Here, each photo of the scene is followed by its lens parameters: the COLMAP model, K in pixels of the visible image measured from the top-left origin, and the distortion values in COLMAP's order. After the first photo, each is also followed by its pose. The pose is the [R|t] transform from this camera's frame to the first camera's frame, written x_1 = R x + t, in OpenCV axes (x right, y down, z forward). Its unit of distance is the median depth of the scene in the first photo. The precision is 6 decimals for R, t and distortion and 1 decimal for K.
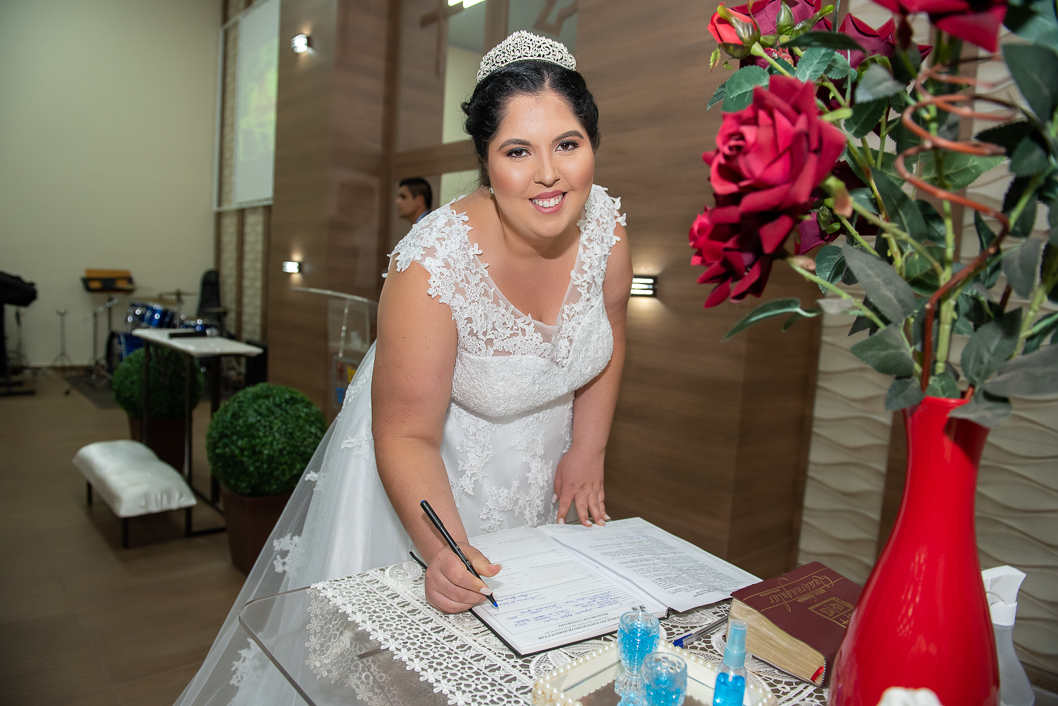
lens RADIAL K [[714.3, 0, 529.0], [0, 714.3, 353.0], [0, 0, 1]] dist [-0.058501, 0.001819]
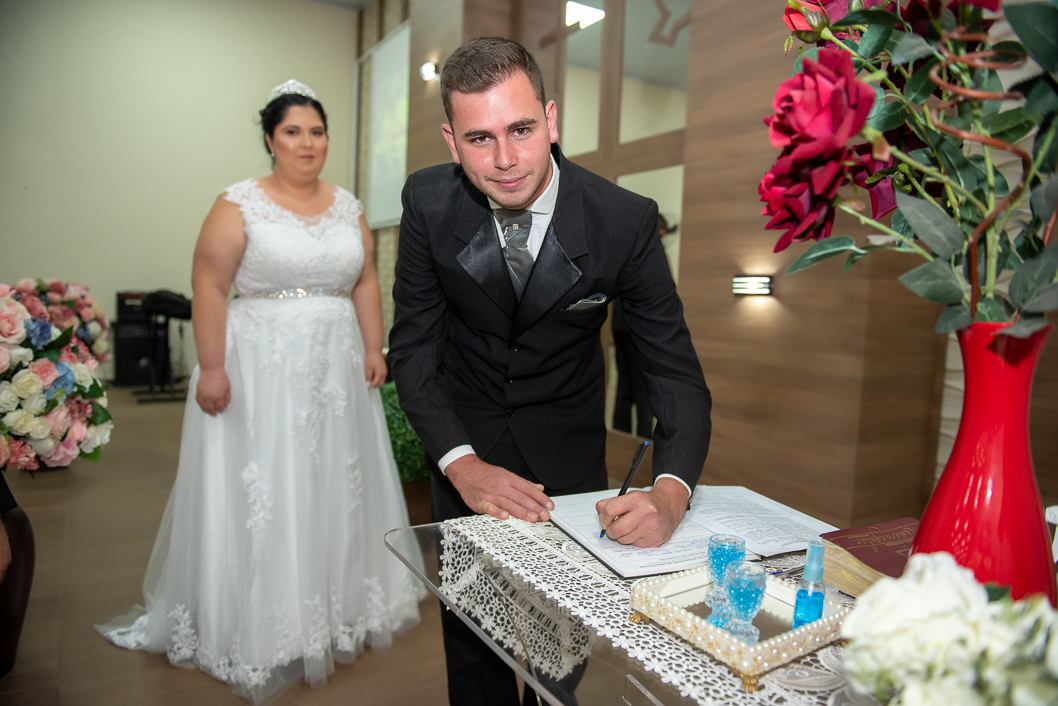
lens RADIAL K [[714.3, 0, 529.0], [0, 714.3, 353.0], [0, 0, 1]] dist [-0.058501, 0.001819]
pose [[0.985516, -0.004474, -0.169525, 0.034078], [0.000335, 0.999701, -0.024437, 0.096916], [0.169584, 0.024027, 0.985223, -0.157775]]
